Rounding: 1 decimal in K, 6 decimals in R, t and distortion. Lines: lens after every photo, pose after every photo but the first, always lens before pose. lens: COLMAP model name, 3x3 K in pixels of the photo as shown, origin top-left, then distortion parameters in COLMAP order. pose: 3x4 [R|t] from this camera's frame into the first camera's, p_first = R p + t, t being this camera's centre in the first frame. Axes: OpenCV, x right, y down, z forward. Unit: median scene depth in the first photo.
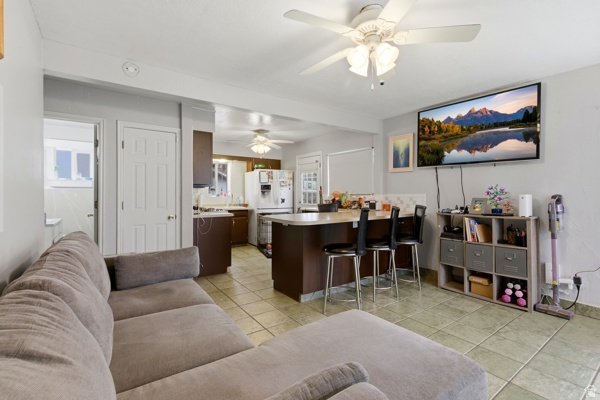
lens RADIAL K [[276.5, 0, 299.7], [0, 276.5, 192.2], [0, 0, 1]] dist [-0.000623, 0.000135]
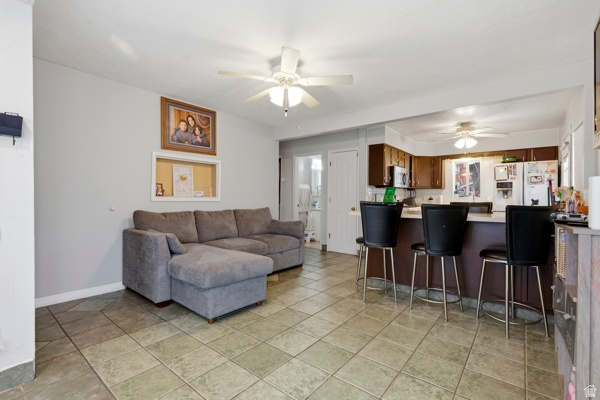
lens RADIAL K [[276.9, 0, 305.1], [0, 276.9, 199.4], [0, 0, 1]] dist [-0.002304, -0.000268]
pose [[0.270622, 0.004807, -0.962674, 1.015697], [0.003809, 0.999974, 0.006064, 0.033043], [0.962678, -0.005308, 0.270597, 0.418294]]
